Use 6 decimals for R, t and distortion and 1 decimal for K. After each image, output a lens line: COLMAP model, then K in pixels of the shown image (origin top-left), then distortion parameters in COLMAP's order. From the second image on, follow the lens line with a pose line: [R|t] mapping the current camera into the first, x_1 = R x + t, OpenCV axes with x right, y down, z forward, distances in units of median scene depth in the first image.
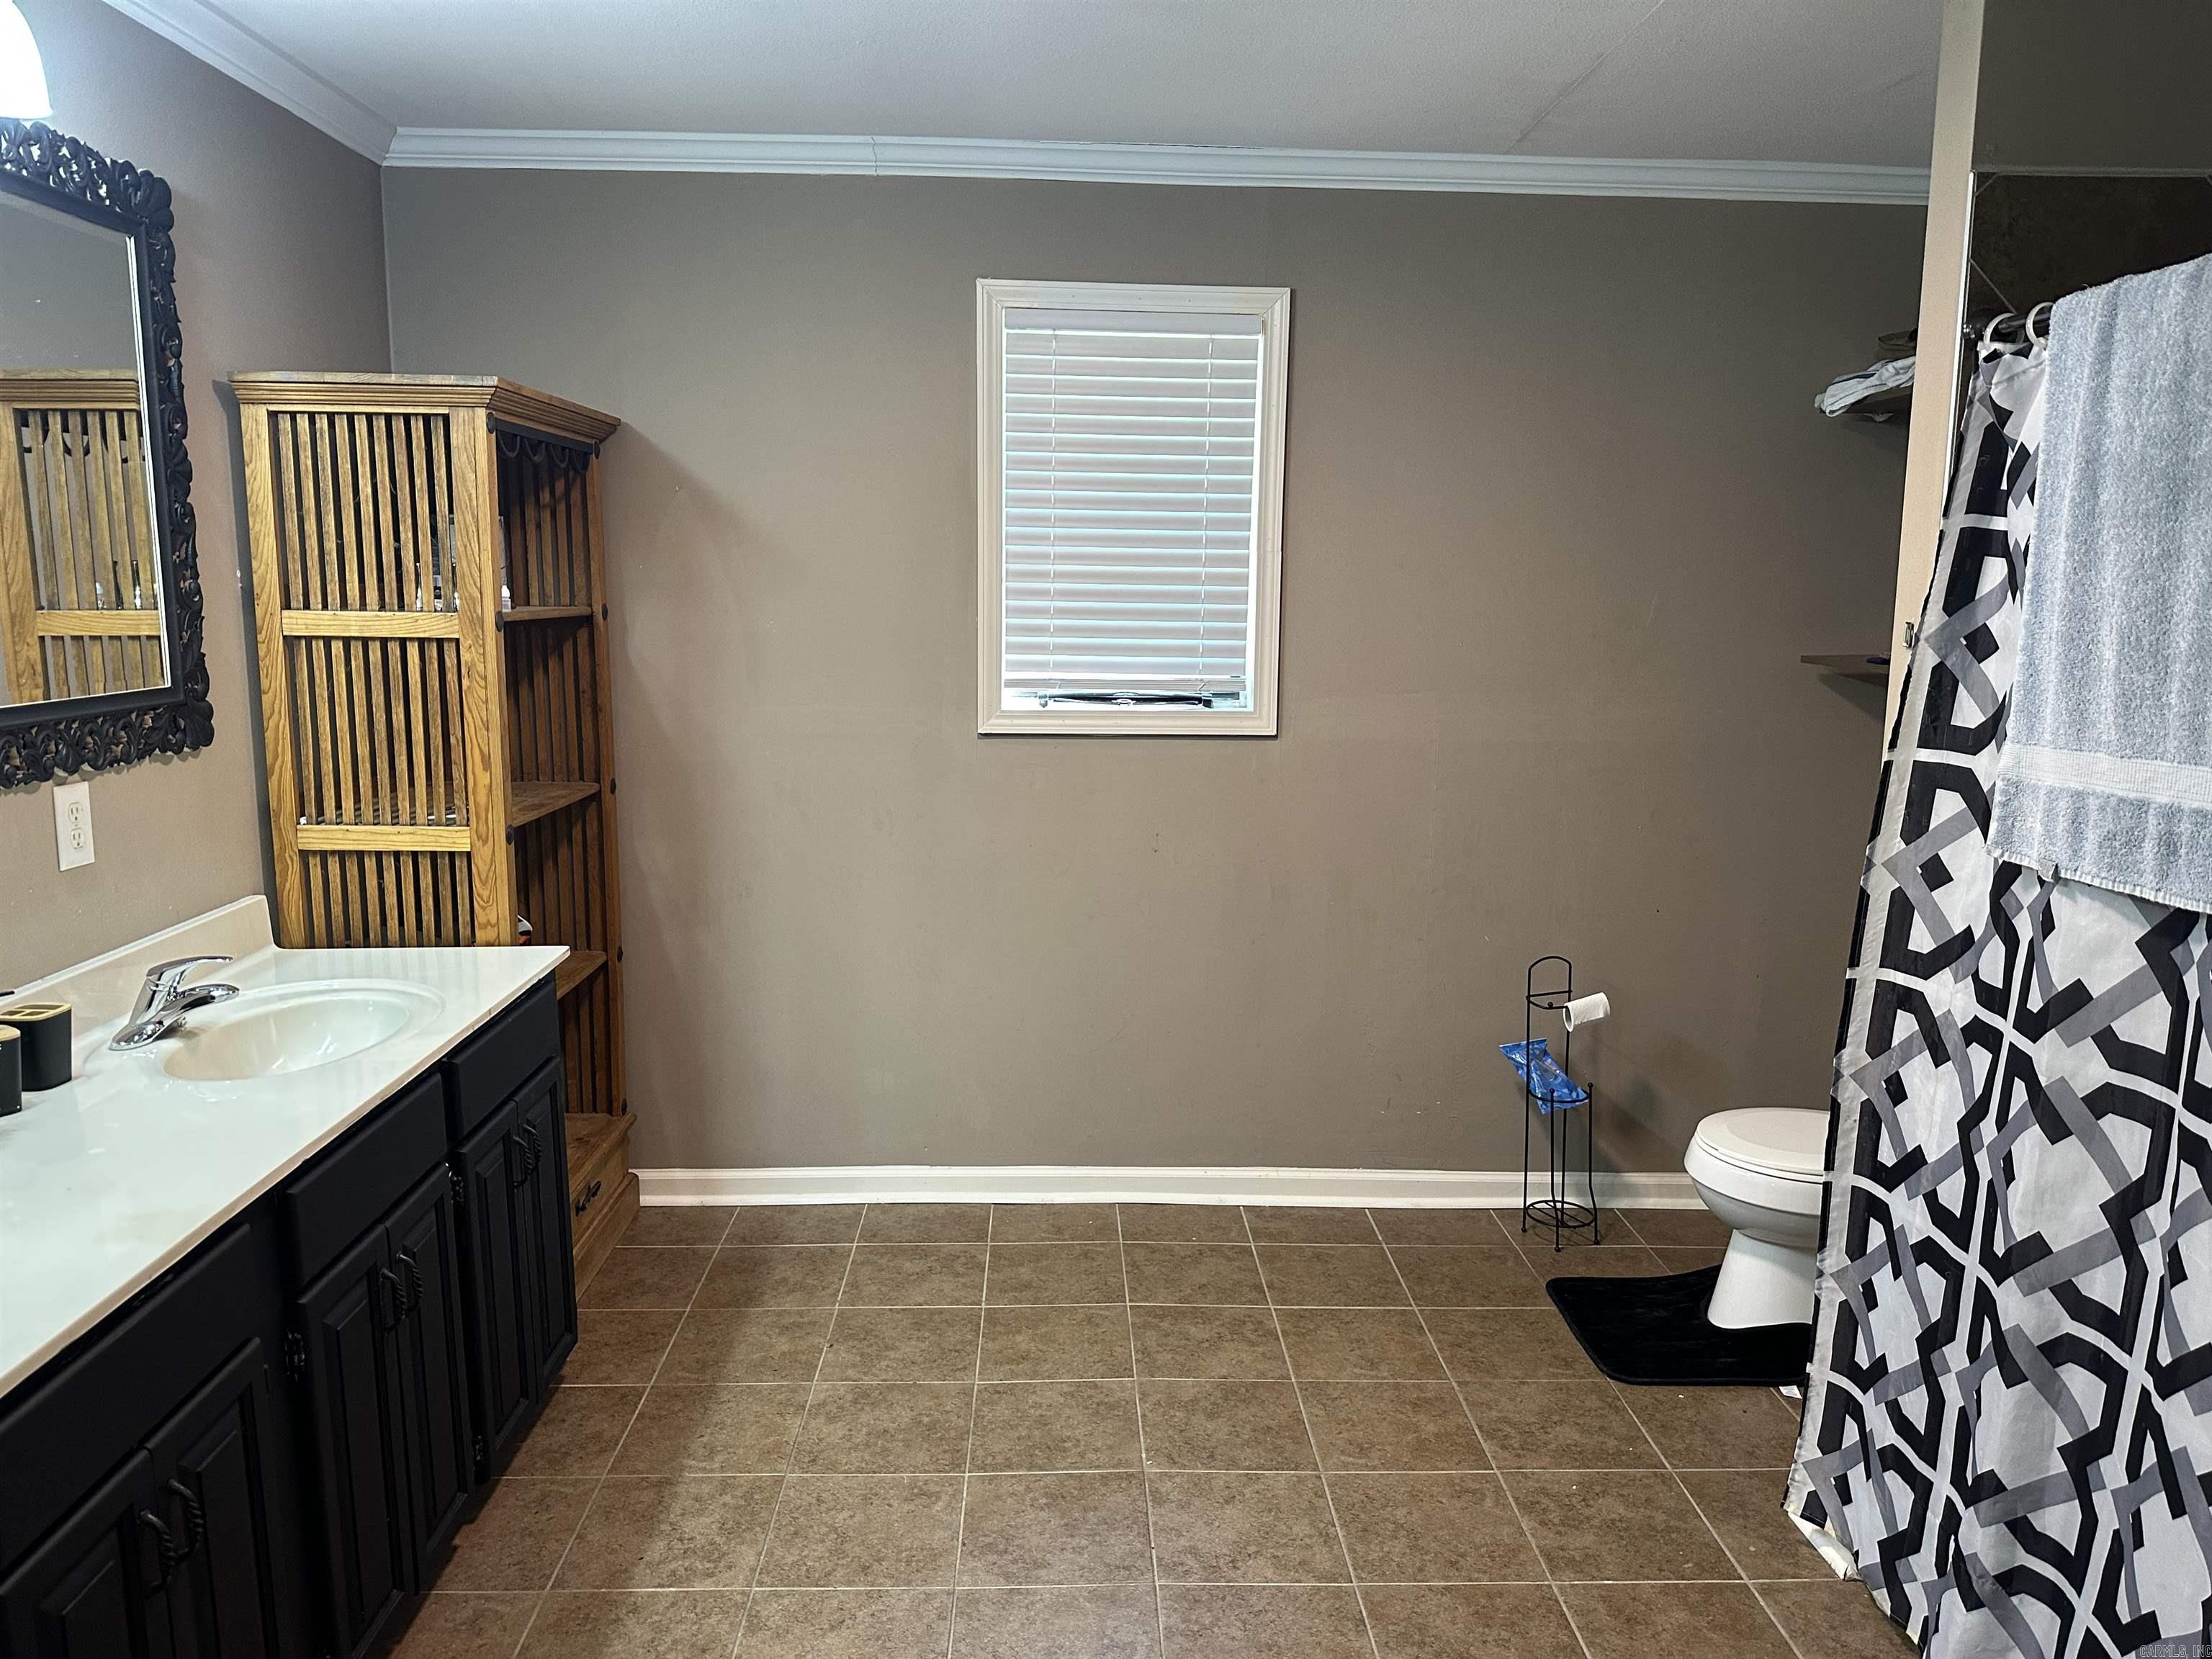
lens RADIAL K [[1559.9, 0, 1107.1], [0, 1559.9, 837.1], [0, 0, 1]] dist [0.108551, -0.129424]
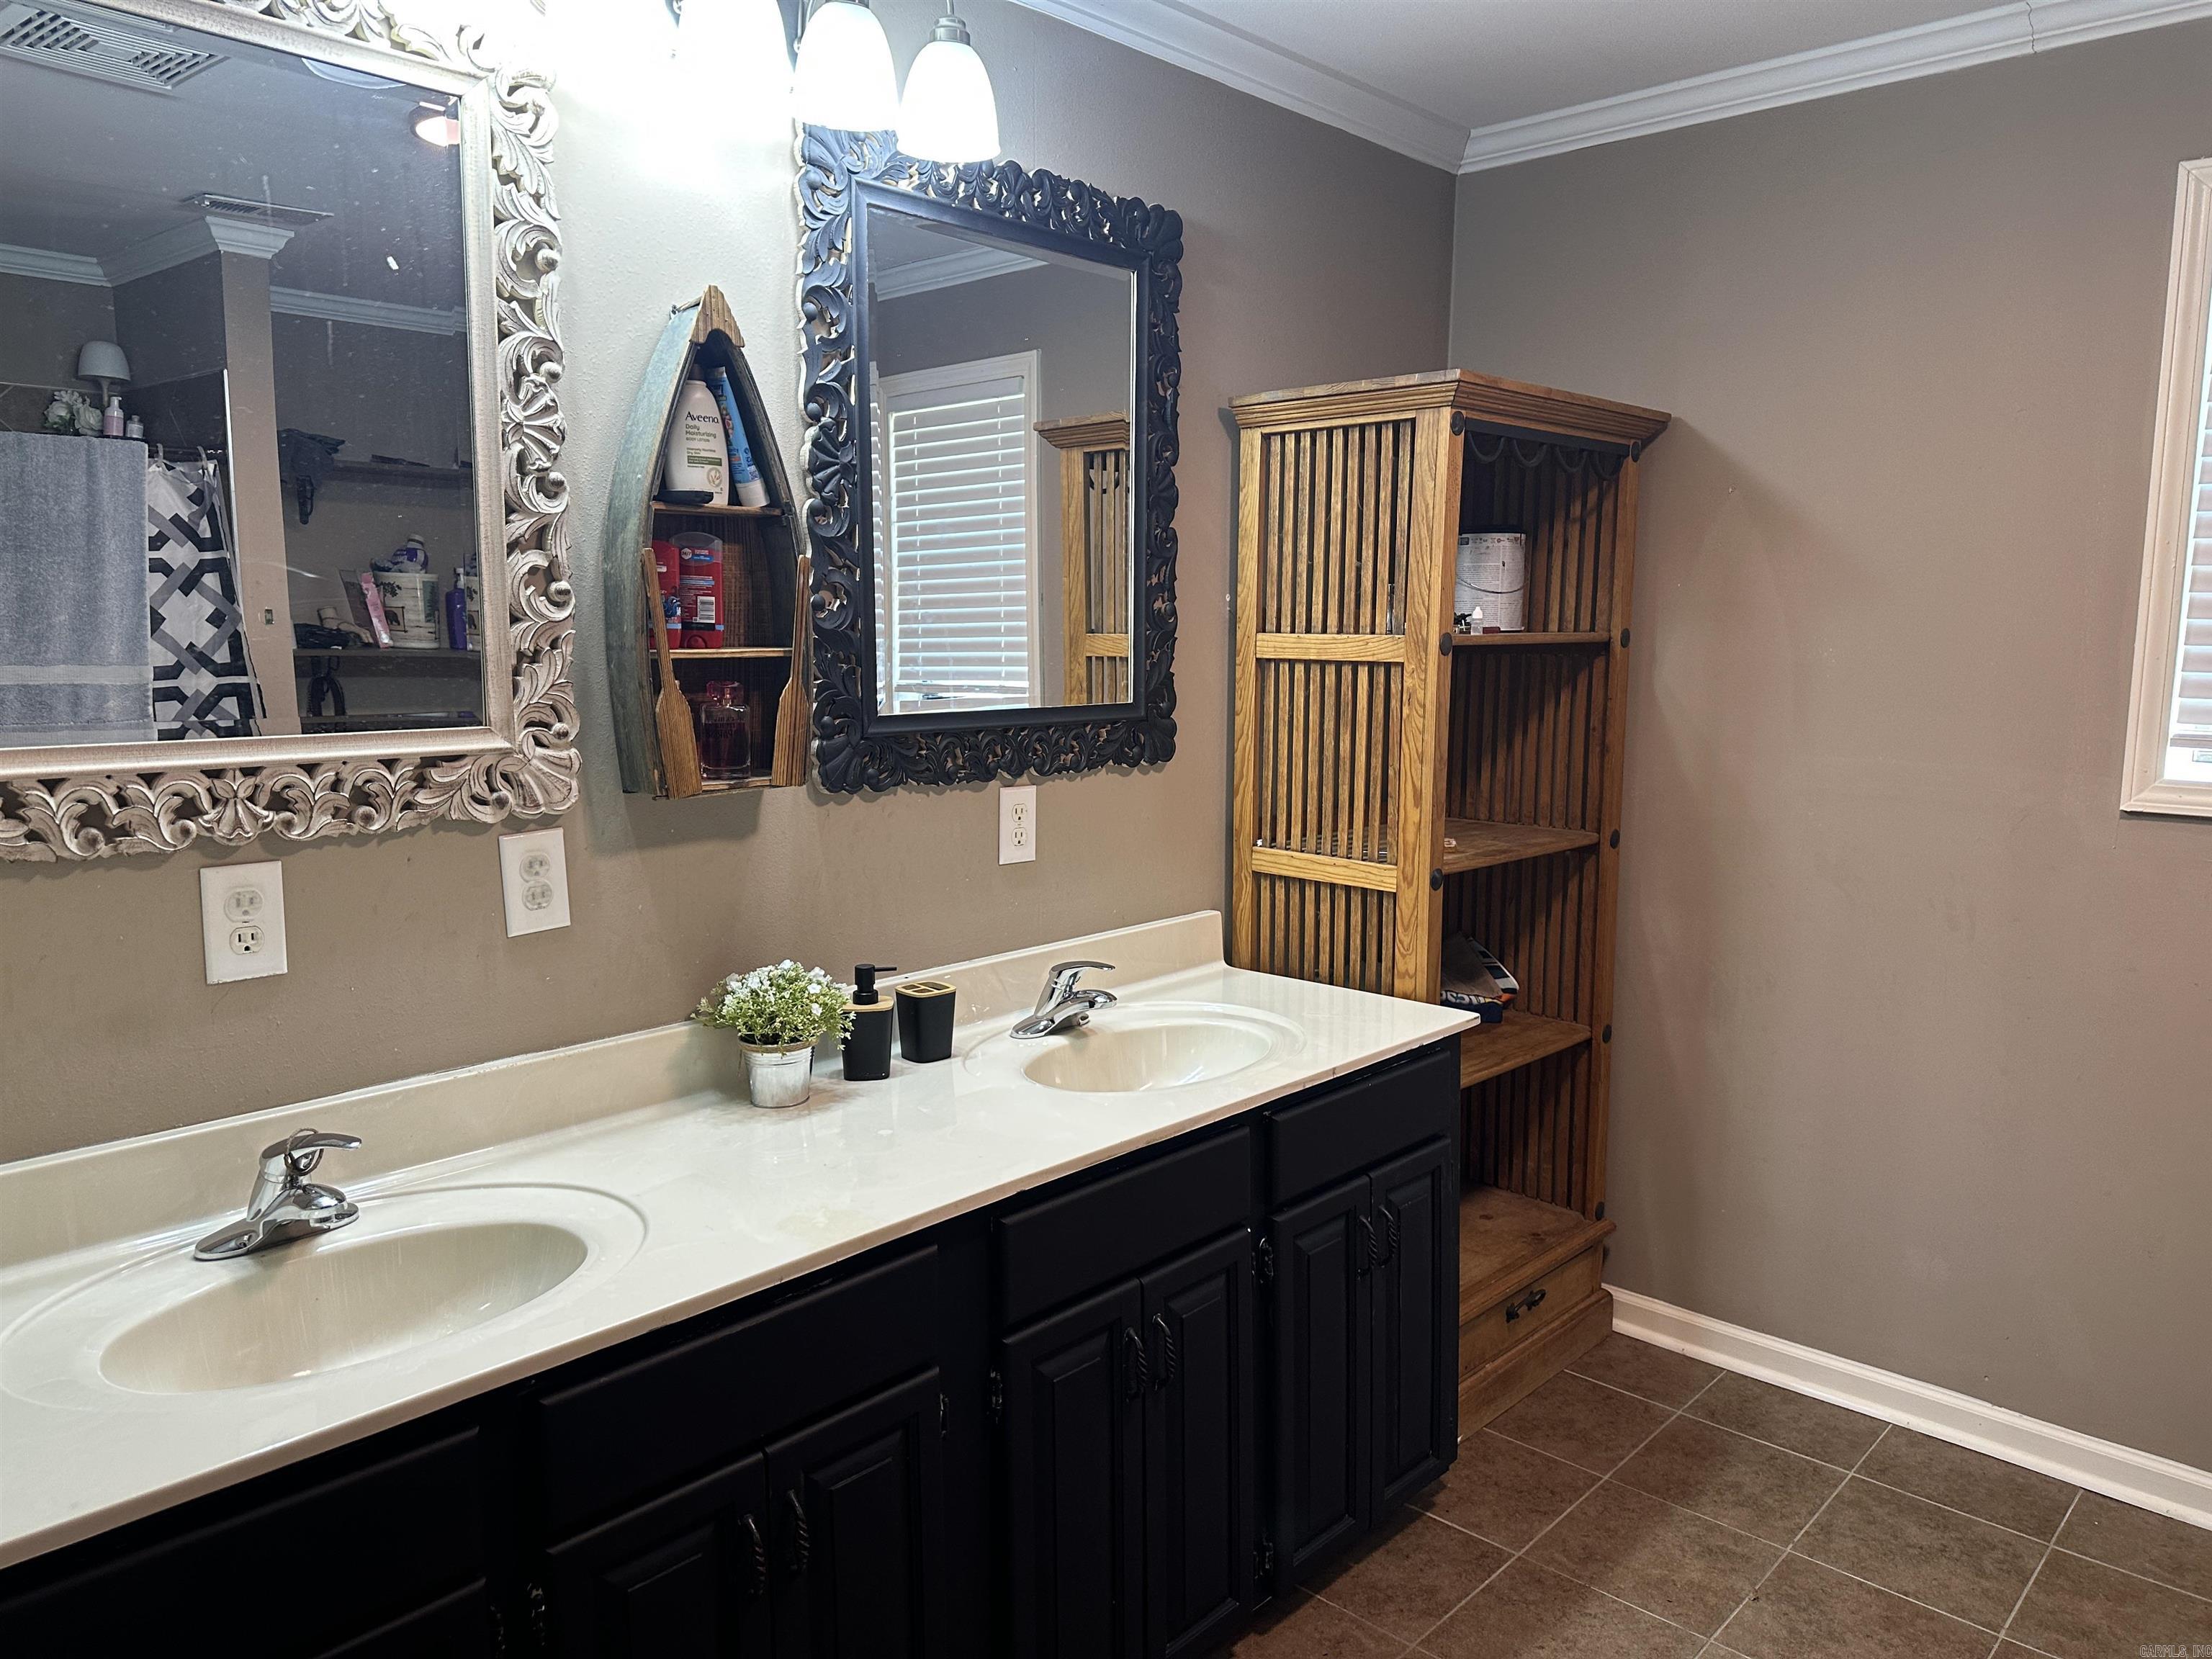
lens RADIAL K [[1559.9, 0, 1107.1], [0, 1559.9, 837.1], [0, 0, 1]] dist [0.108551, -0.129424]
pose [[0.708610, 0.092466, -0.699515, 0.115300], [-0.114761, 0.993279, 0.015045, -0.017822], [0.696205, 0.069616, 0.714459, 0.231783]]
